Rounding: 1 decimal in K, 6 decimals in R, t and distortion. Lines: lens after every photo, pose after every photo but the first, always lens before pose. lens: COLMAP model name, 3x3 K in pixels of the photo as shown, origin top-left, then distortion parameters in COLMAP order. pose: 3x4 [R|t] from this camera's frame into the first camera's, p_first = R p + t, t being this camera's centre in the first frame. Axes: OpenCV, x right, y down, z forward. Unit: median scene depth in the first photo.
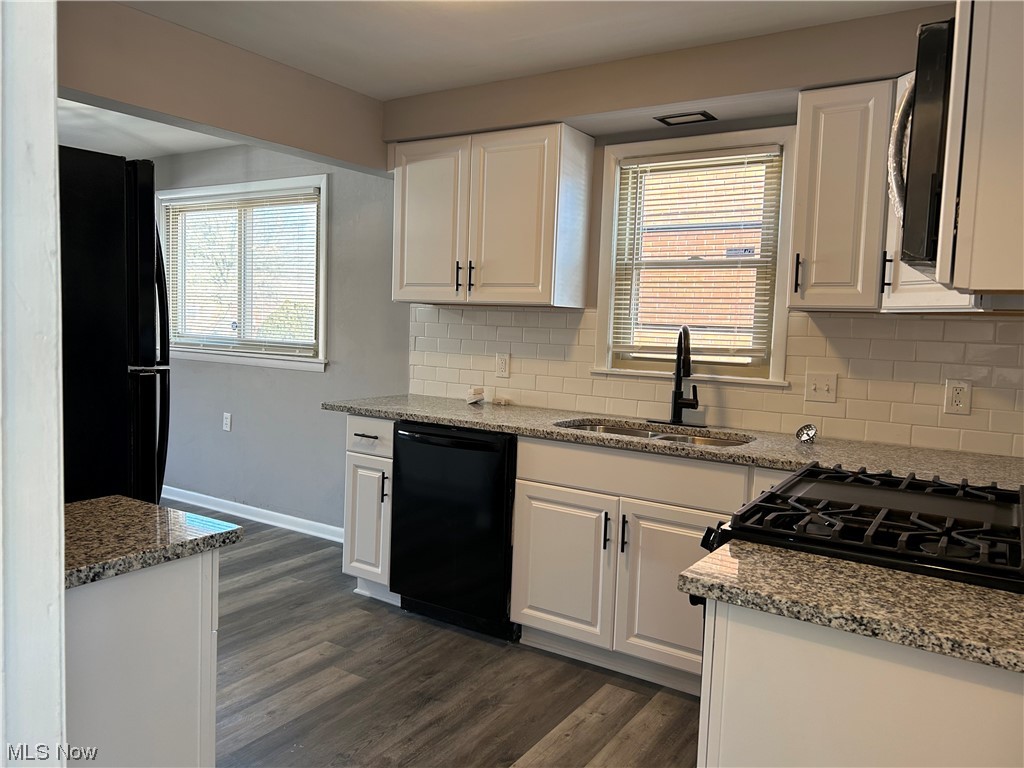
lens RADIAL K [[771.4, 0, 509.1], [0, 771.4, 373.7], [0, 0, 1]] dist [0.033470, -0.024904]
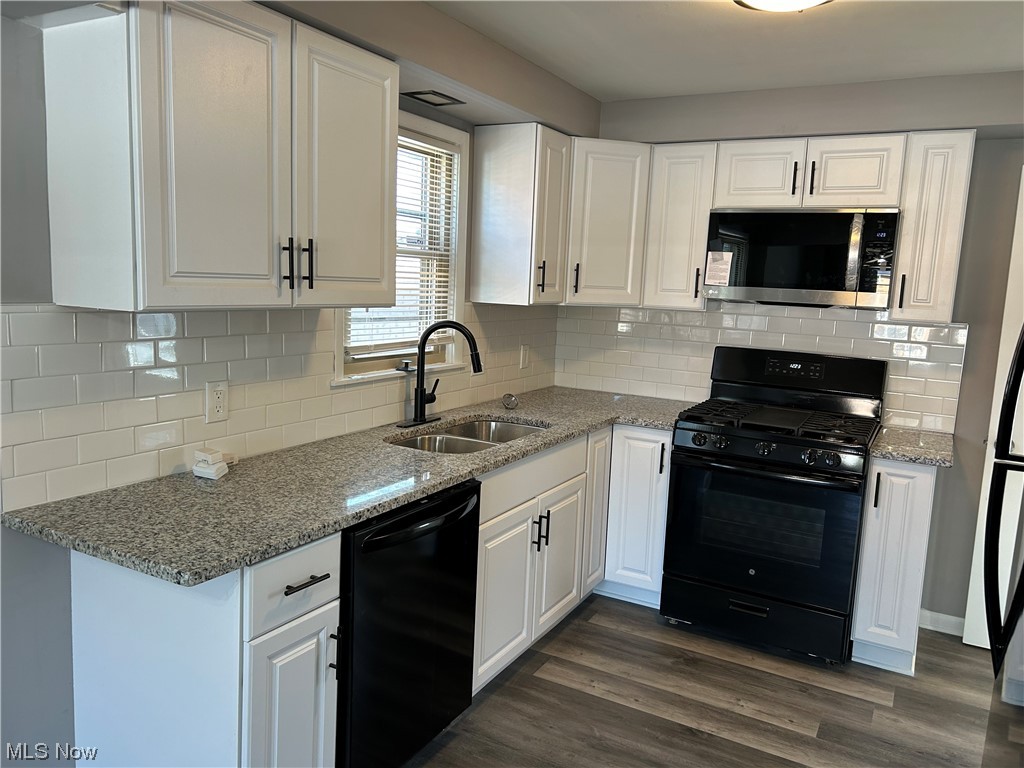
lens RADIAL K [[771.4, 0, 512.4], [0, 771.4, 386.9], [0, 0, 1]] dist [0.033470, -0.024904]
pose [[-0.070772, -0.178270, 0.981433, -0.732268], [0.023734, 0.983321, 0.180325, -0.149169], [-0.997210, 0.036055, -0.065360, 0.963102]]
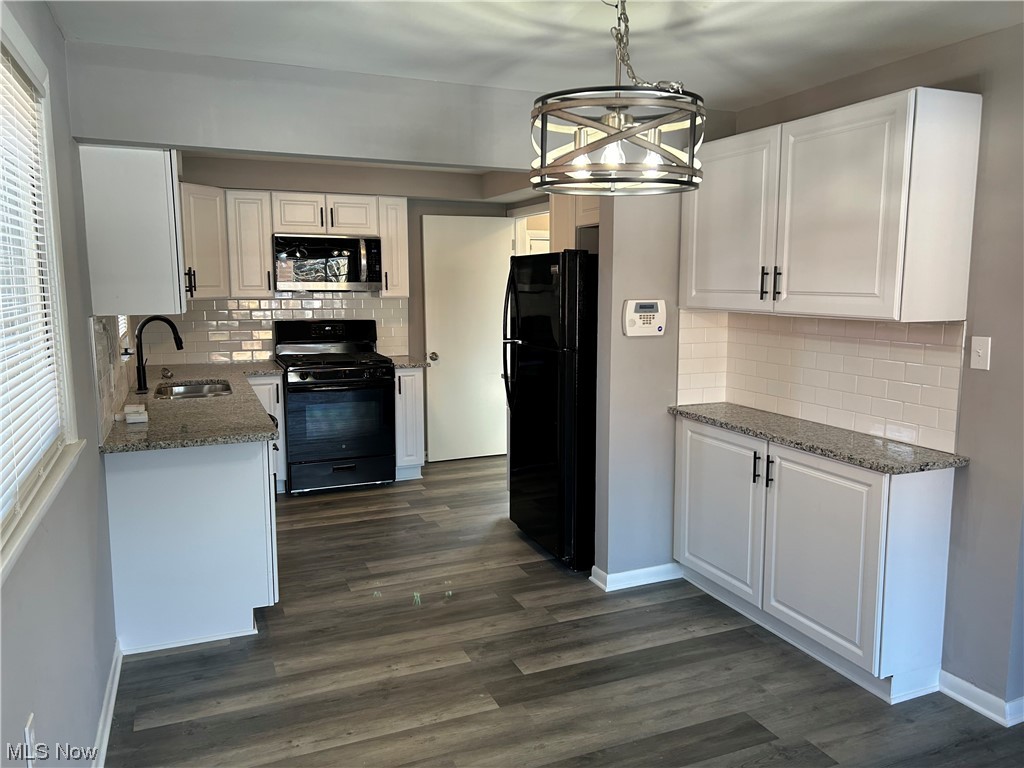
lens RADIAL K [[771.4, 0, 510.2], [0, 771.4, 385.8], [0, 0, 1]] dist [0.033470, -0.024904]
pose [[-0.824053, -0.110248, 0.555682, -1.064702], [0.014994, 0.976293, 0.215933, -0.225426], [-0.566315, 0.186272, -0.802864, 1.745994]]
